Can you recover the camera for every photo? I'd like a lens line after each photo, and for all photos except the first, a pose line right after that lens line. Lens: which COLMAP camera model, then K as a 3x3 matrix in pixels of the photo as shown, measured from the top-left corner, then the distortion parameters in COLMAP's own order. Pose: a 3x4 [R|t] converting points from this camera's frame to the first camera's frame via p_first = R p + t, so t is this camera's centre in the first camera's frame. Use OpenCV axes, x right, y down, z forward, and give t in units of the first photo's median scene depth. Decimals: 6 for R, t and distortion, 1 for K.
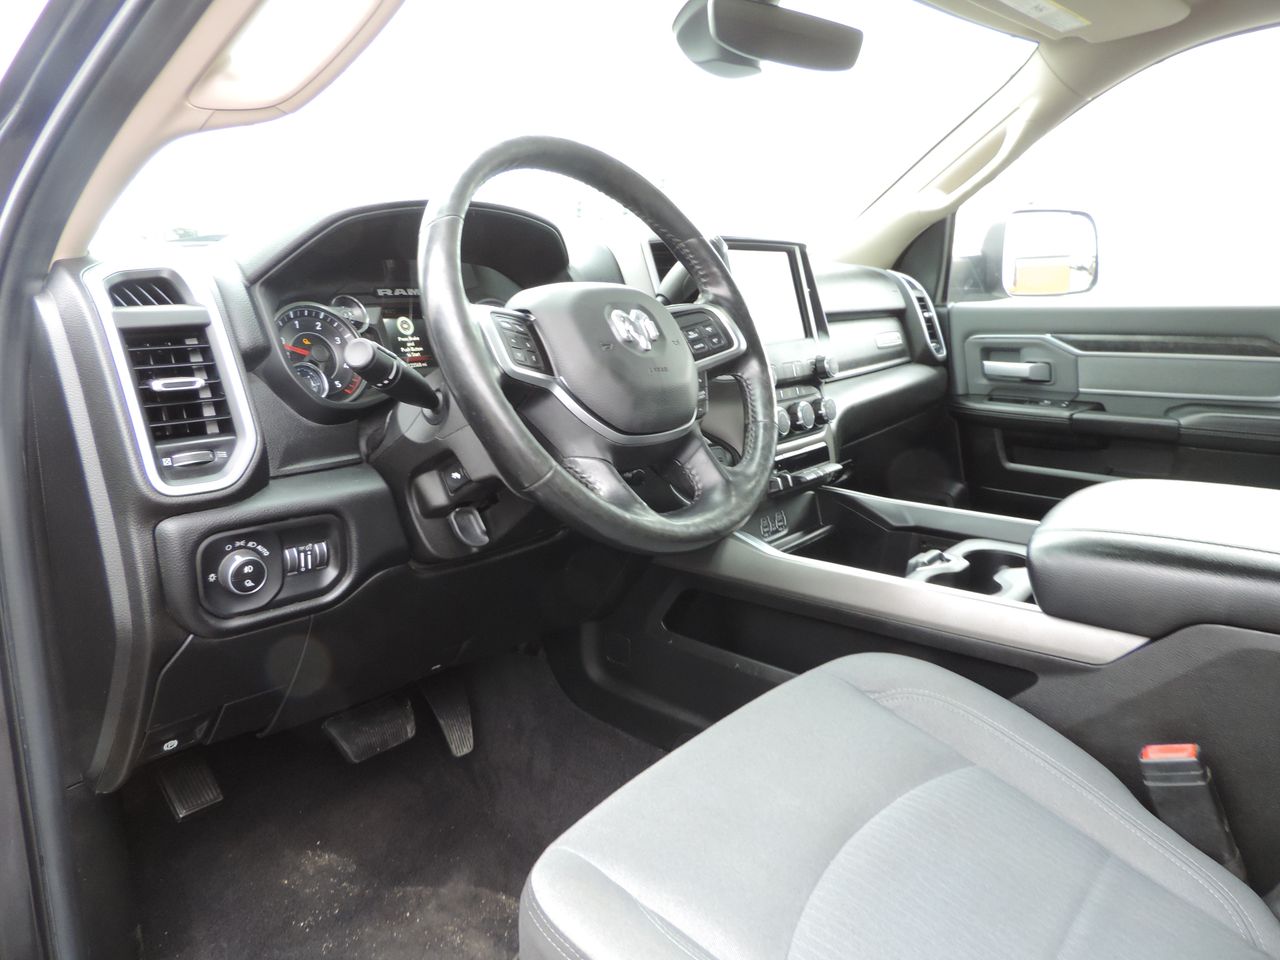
lens RADIAL K [[908.5, 0, 643.2], [0, 908.5, 476.3], [0, 0, 1]] dist [-0.007974, -0.002647]
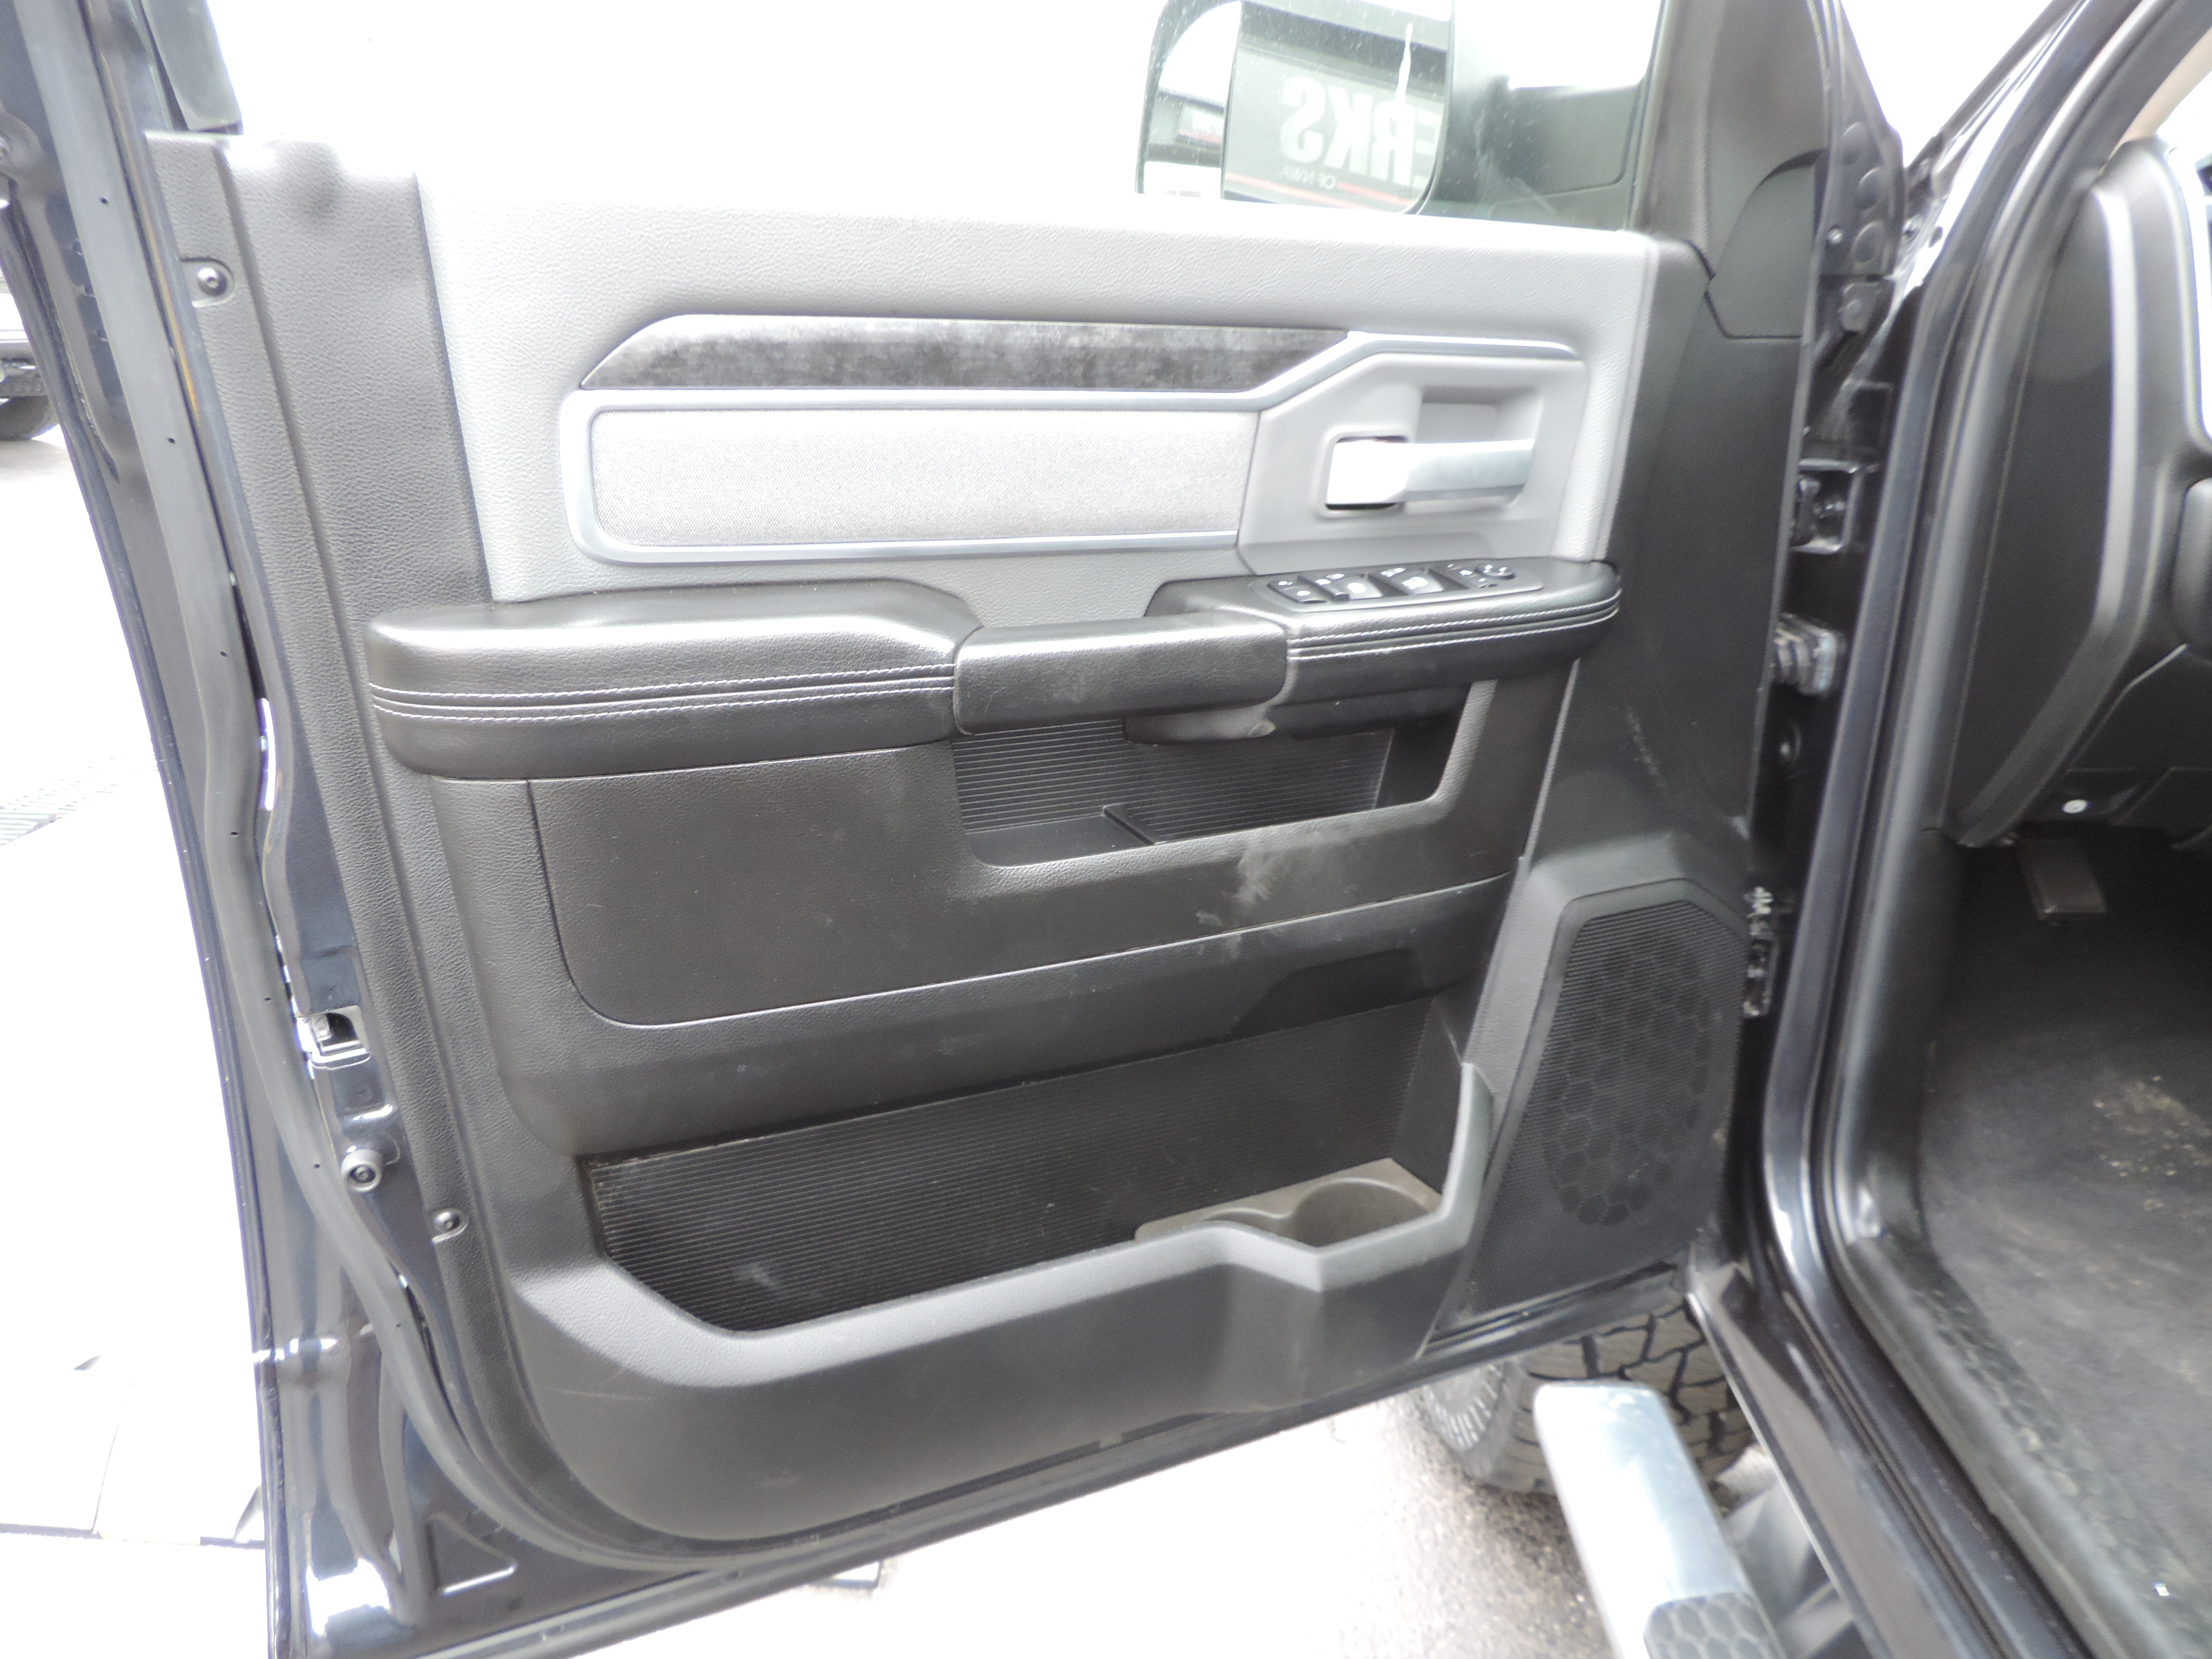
lens RADIAL K [[1570.1, 0, 1106.4], [0, 1570.1, 829.7], [0, 0, 1]] dist [-0.007974, -0.002647]
pose [[0.612198, 0.254915, -0.748486, -0.019380], [-0.165347, 0.966951, 0.194079, 0.134633], [0.773223, 0.004945, 0.634115, -0.324857]]
